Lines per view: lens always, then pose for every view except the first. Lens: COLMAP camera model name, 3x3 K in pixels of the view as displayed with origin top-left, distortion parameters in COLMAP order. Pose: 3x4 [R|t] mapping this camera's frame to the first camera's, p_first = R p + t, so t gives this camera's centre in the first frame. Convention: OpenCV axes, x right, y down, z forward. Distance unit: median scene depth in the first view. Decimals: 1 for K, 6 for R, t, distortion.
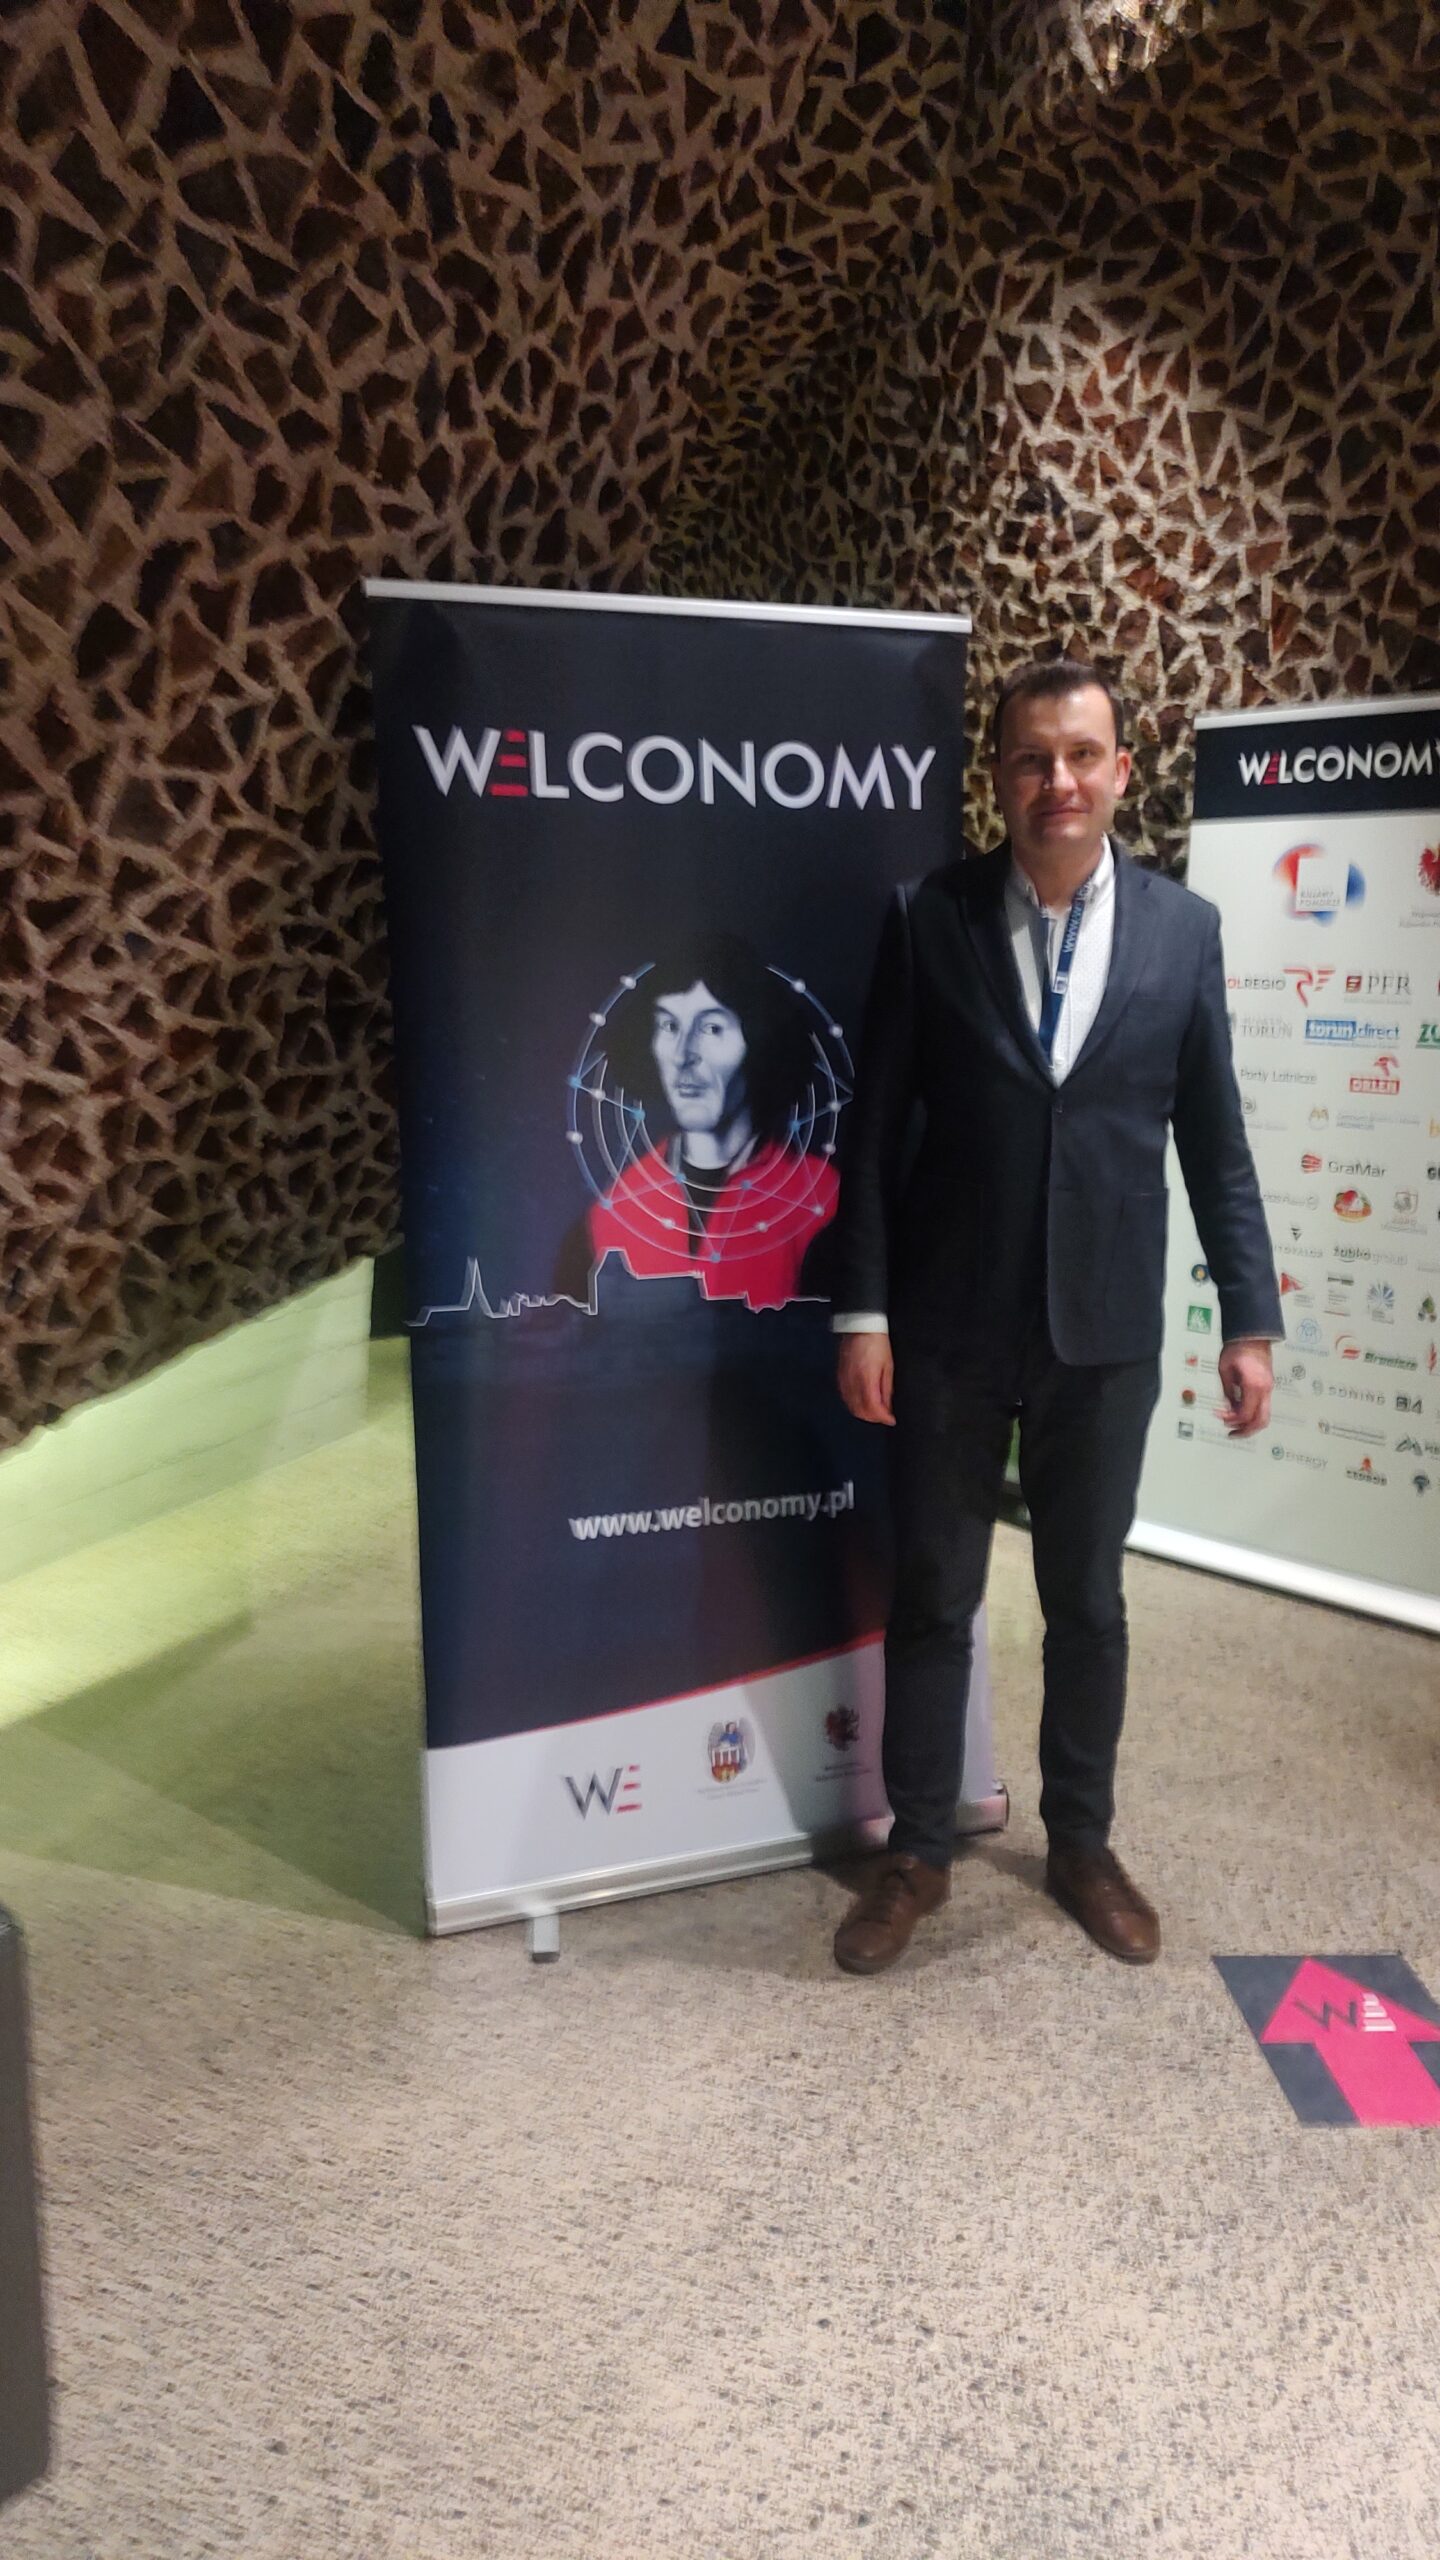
lens RADIAL K [[1835.0, 0, 717.5], [0, 1835.0, 1276.3], [0, 0, 1]] dist [0.001375, -0.002777]
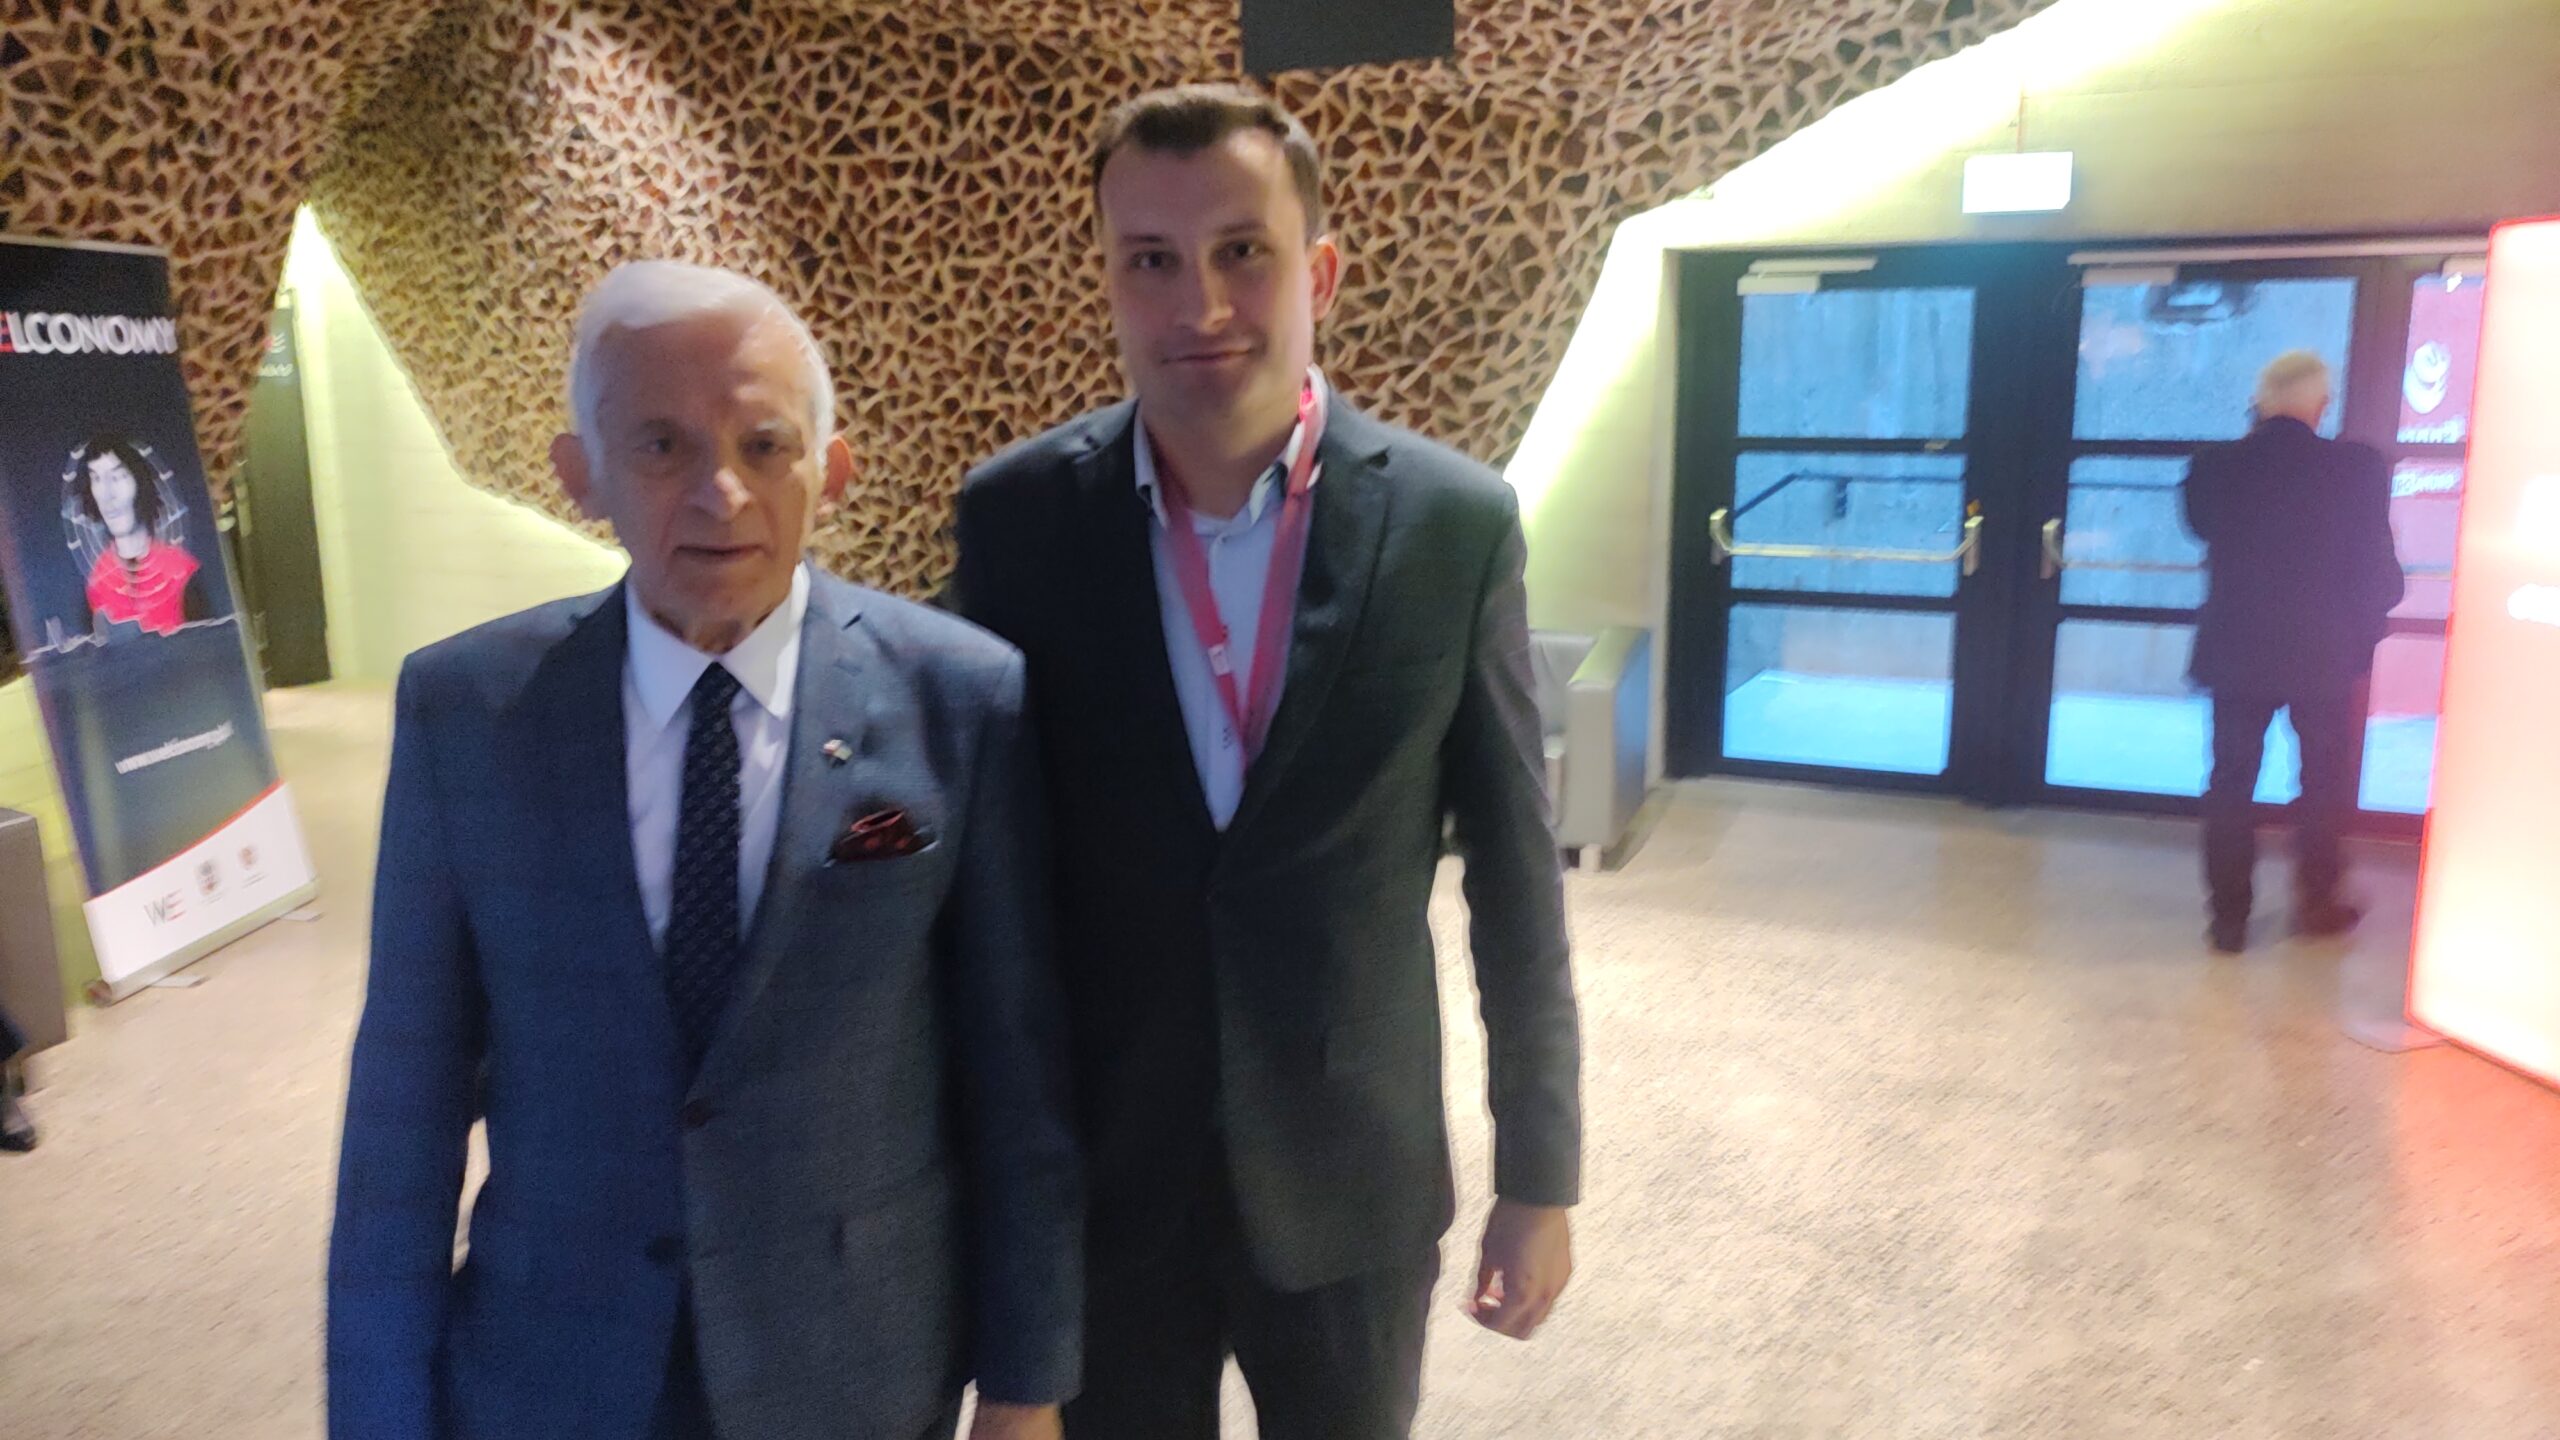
lens RADIAL K [[1835.0, 0, 1283.4], [0, 1835.0, 732.0], [0, 0, 1]] dist [0.001375, -0.002777]
pose [[0.929716, -0.077373, 0.360058, 0.140759], [0.067689, 0.996926, 0.039448, 0.096019], [-0.362003, -0.012303, 0.932096, -0.844662]]
